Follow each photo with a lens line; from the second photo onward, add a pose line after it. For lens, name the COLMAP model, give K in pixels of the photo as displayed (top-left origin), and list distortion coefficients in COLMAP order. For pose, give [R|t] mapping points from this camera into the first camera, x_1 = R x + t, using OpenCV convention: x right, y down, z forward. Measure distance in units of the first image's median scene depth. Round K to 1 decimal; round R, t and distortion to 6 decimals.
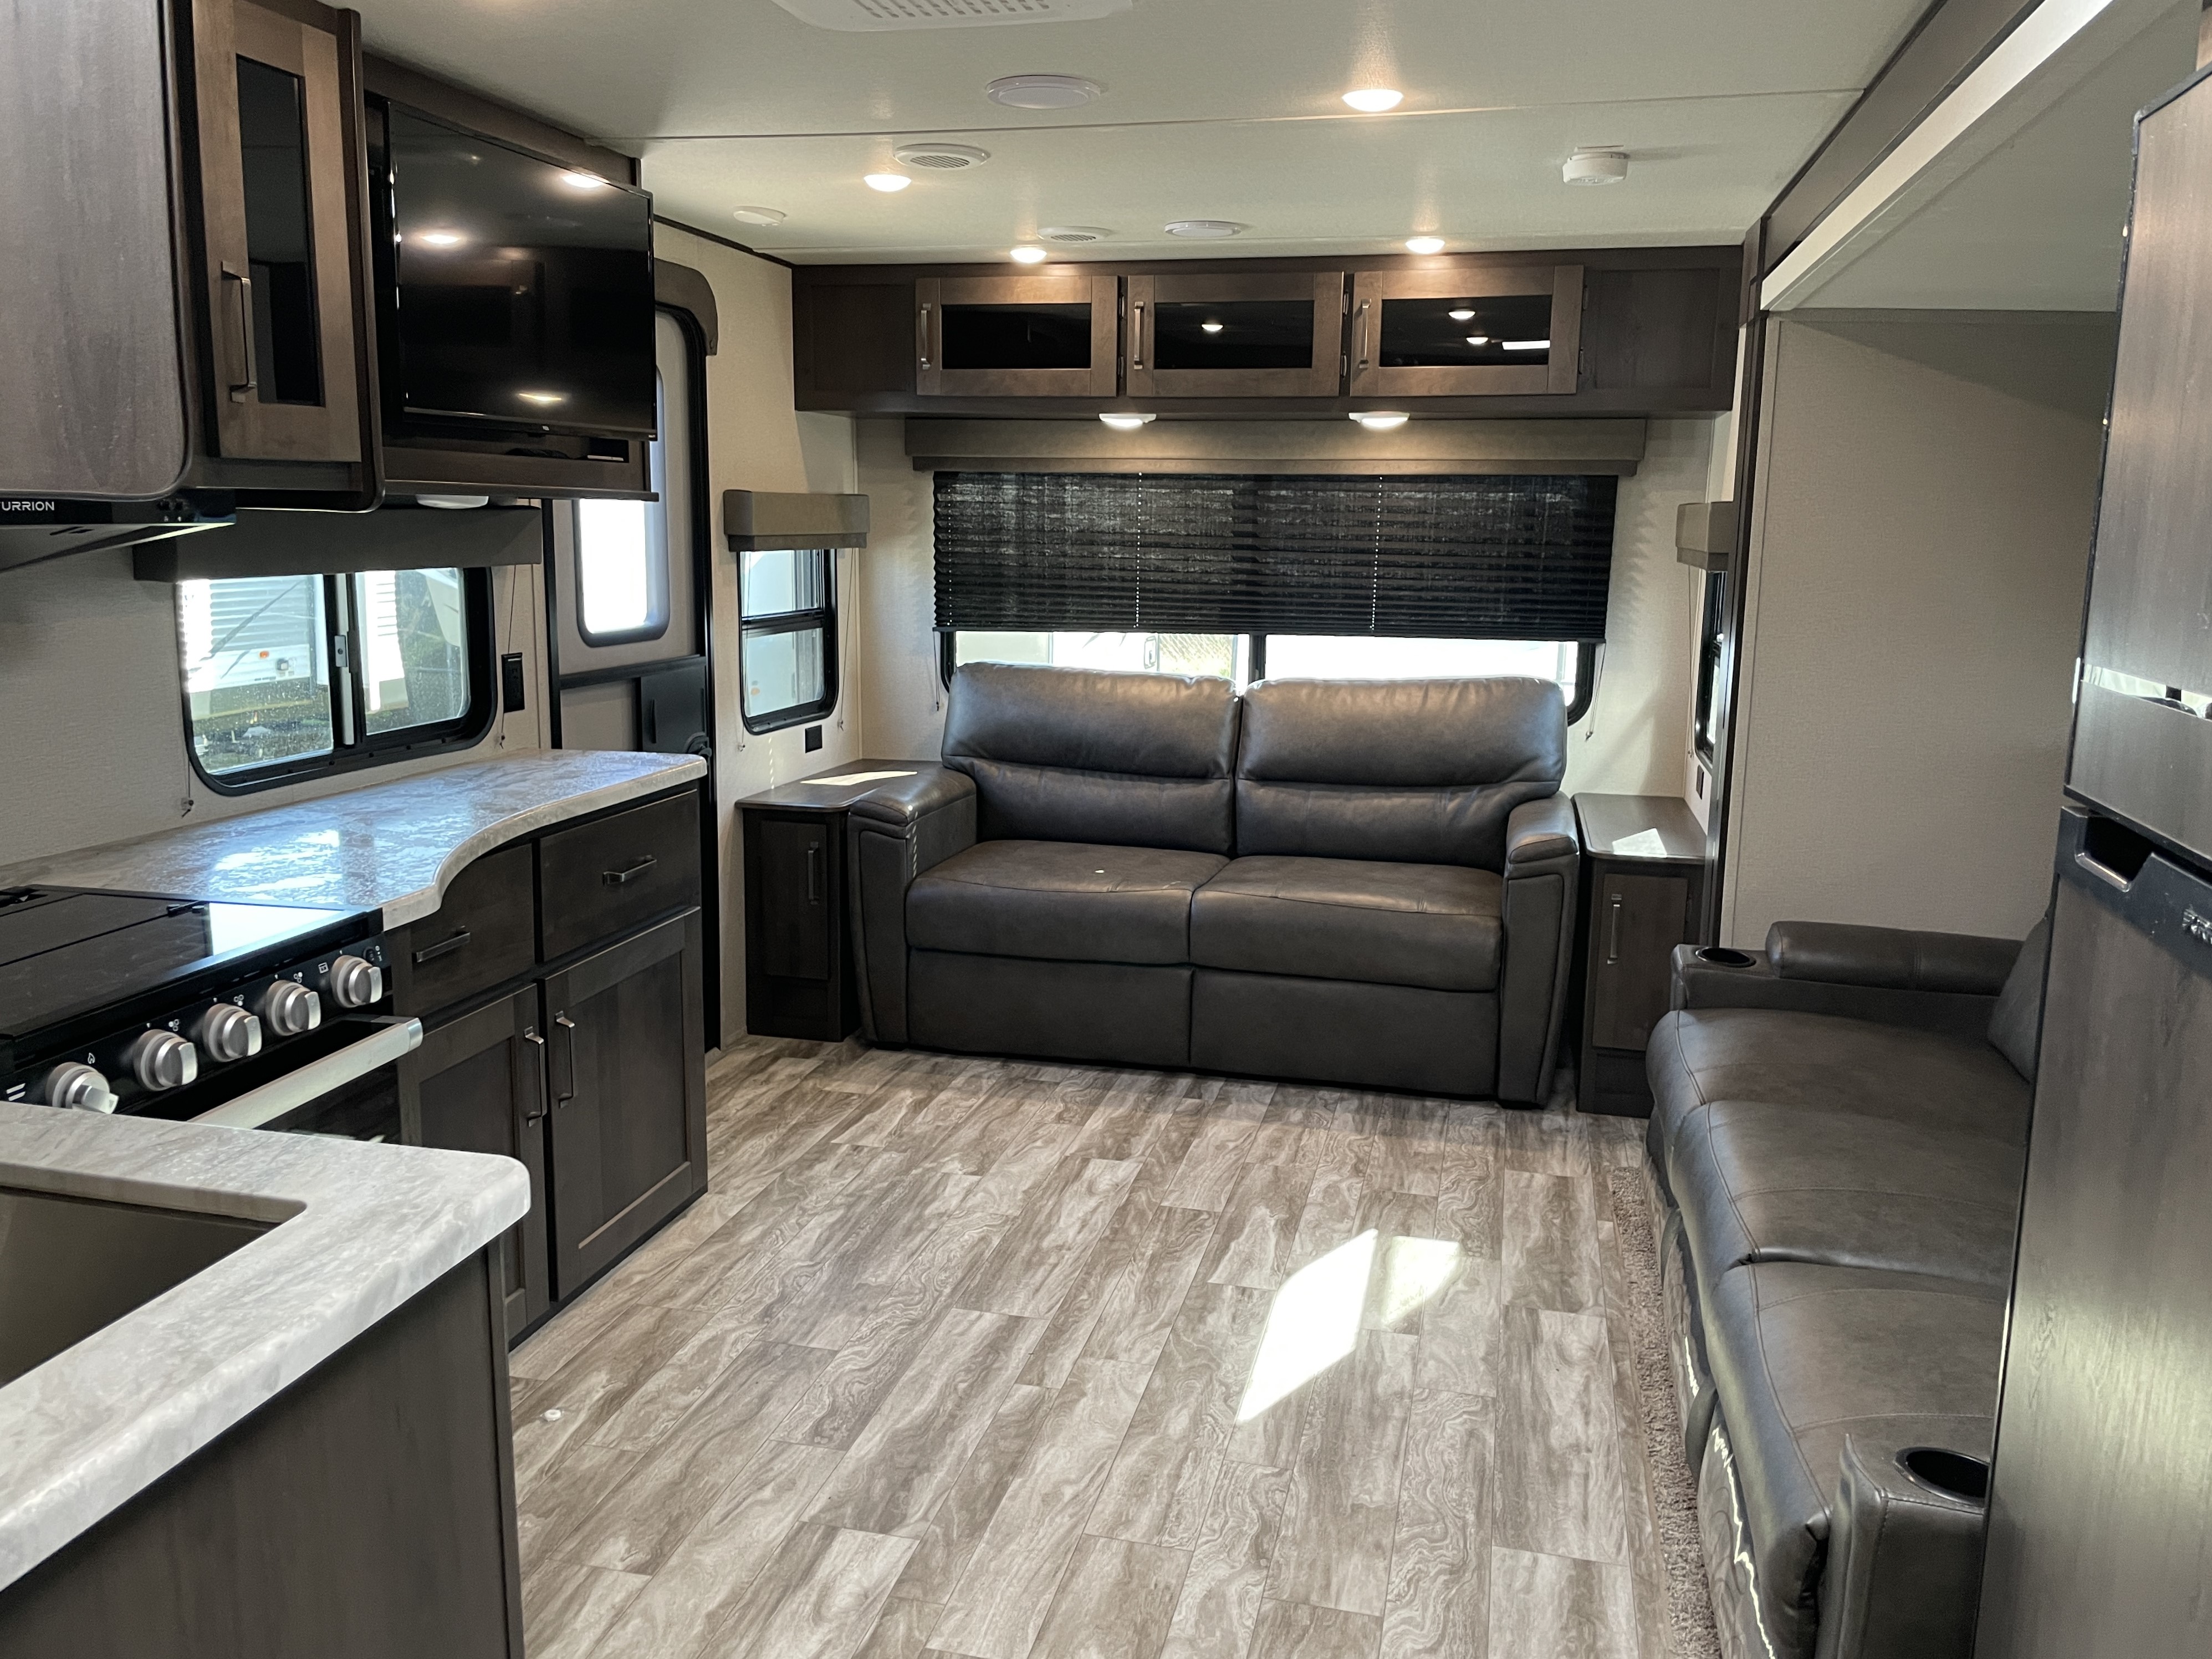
lens RADIAL K [[1702.8, 0, 1111.8], [0, 1702.8, 831.4], [0, 0, 1]] dist [0.072655, -0.100518]
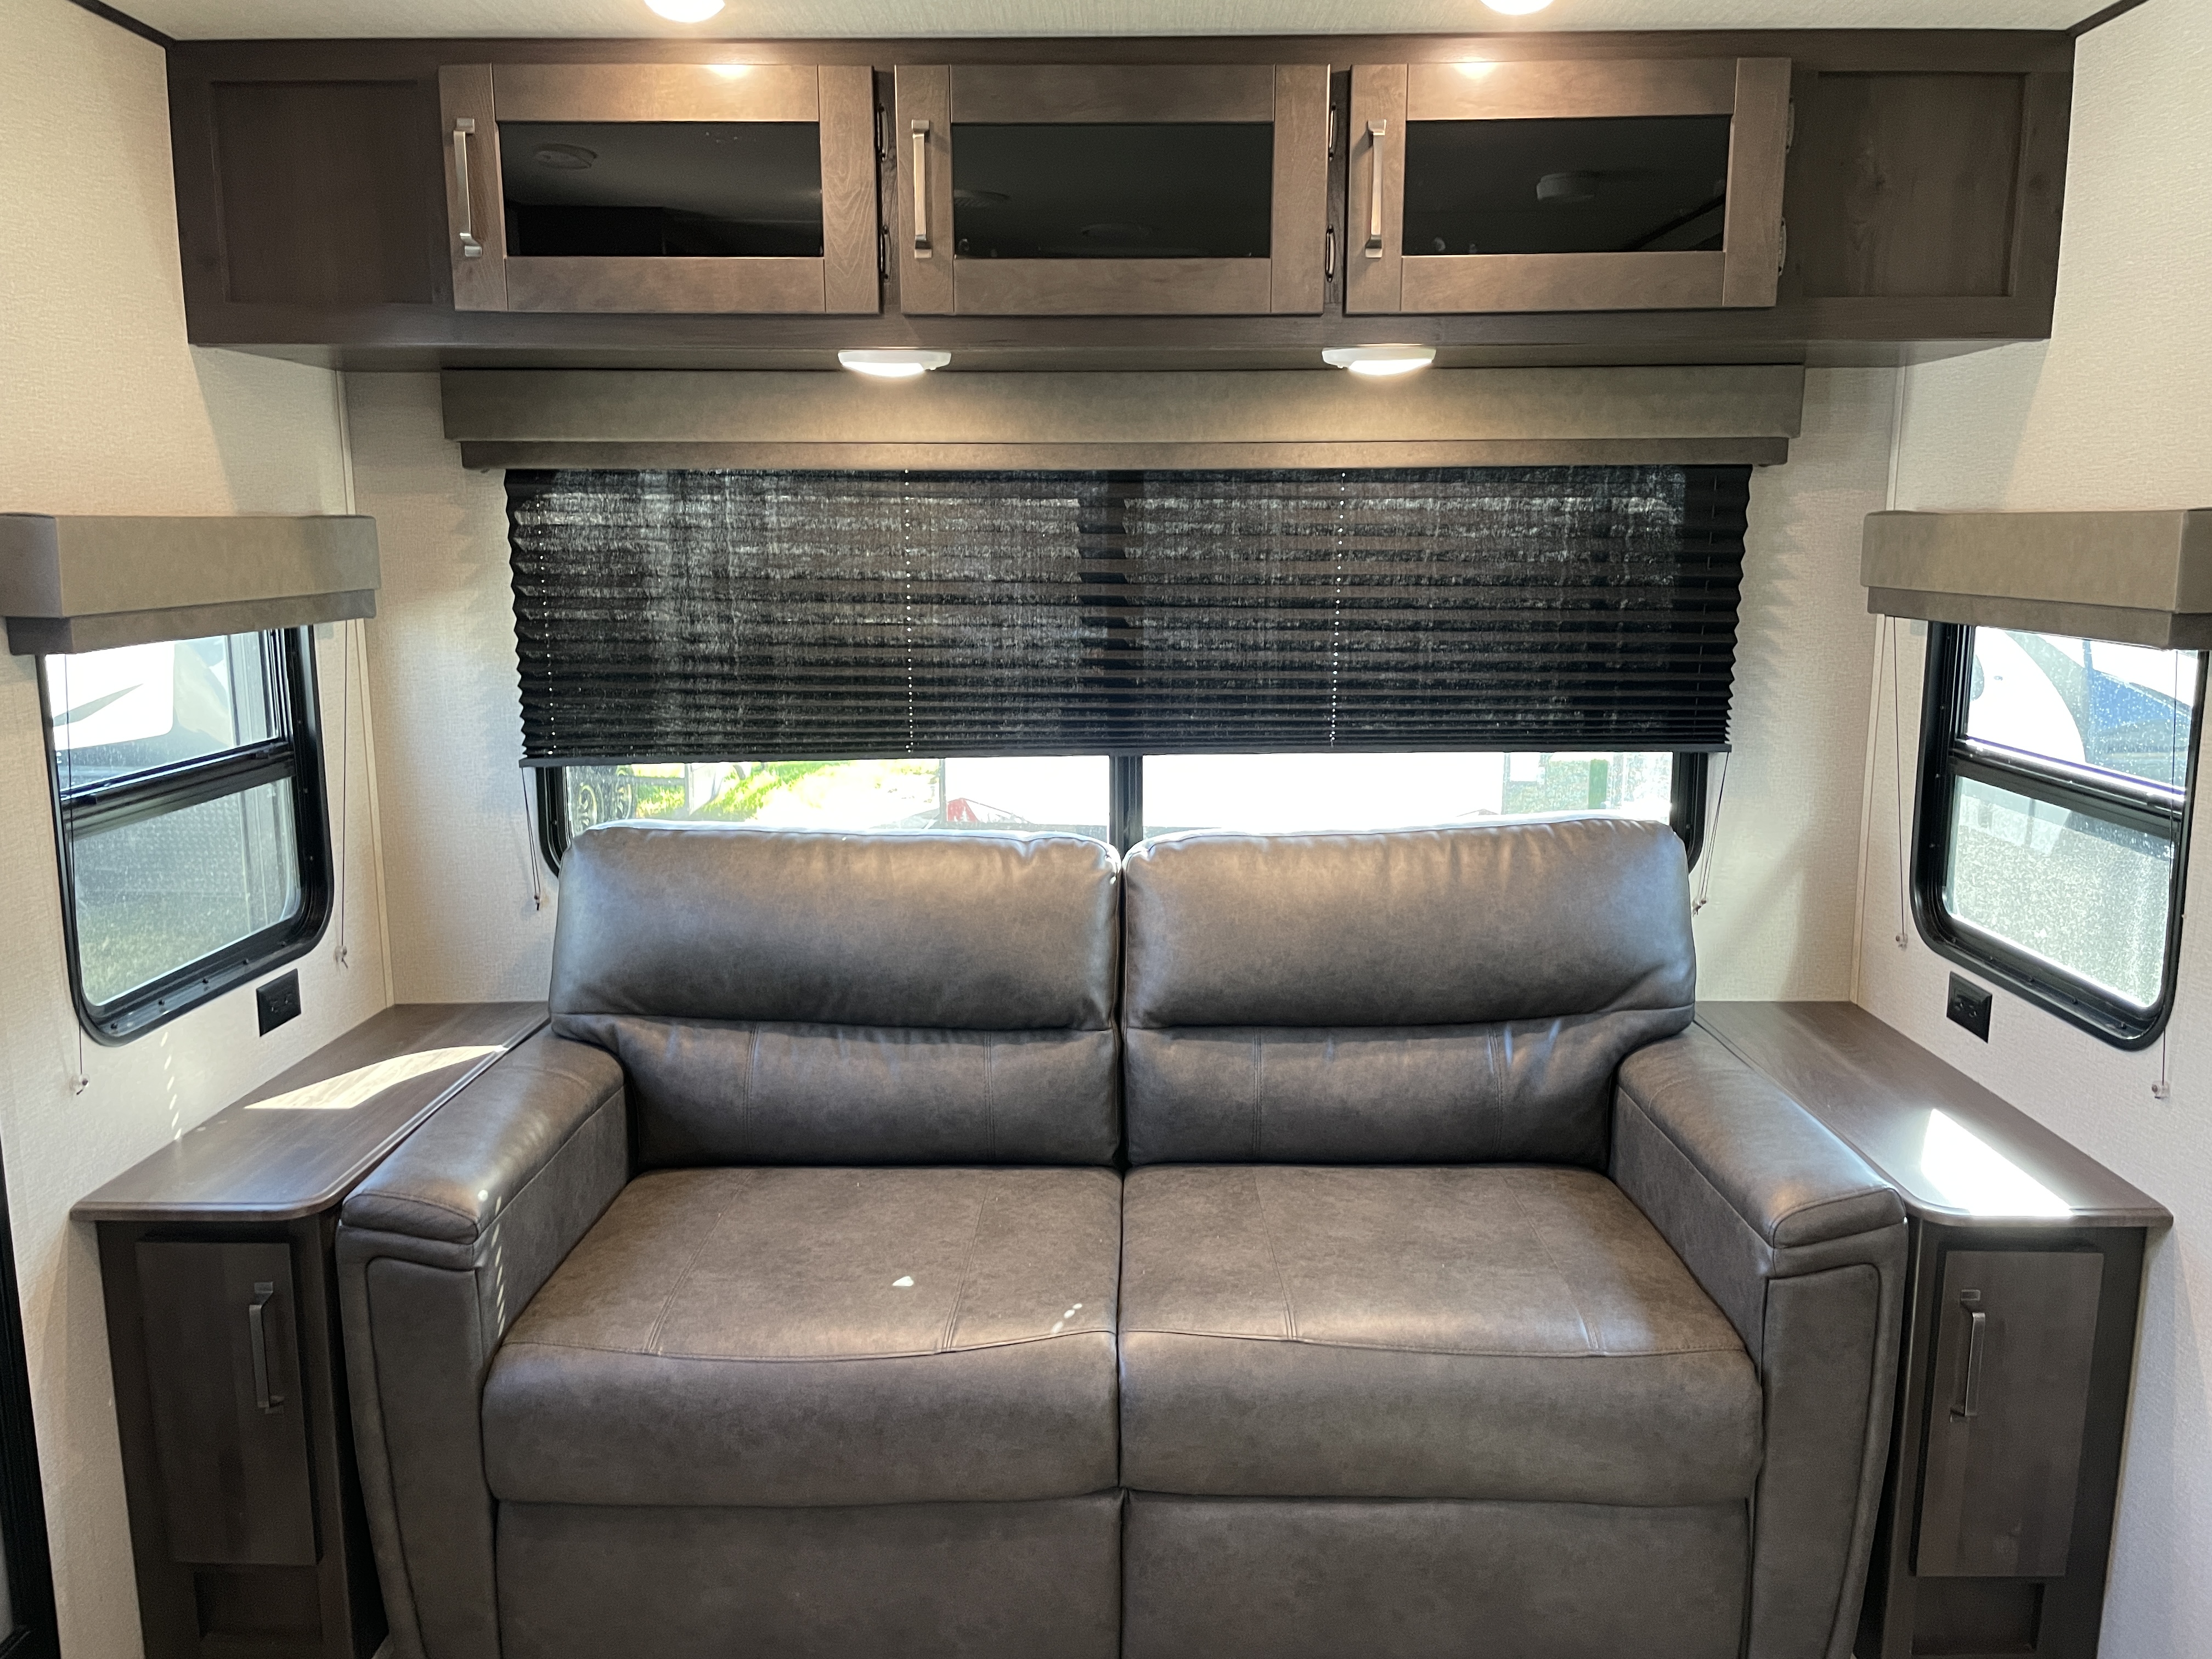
lens RADIAL K [[1702.7, 0, 1114.1], [0, 1702.7, 818.2], [0, 0, 1]] dist [0.072655, -0.100518]
pose [[0.975467, -0.053607, 0.213520, -0.042660], [0.056132, 0.998407, -0.005774, -0.095478], [-0.212871, 0.017617, 0.976922, 0.473017]]
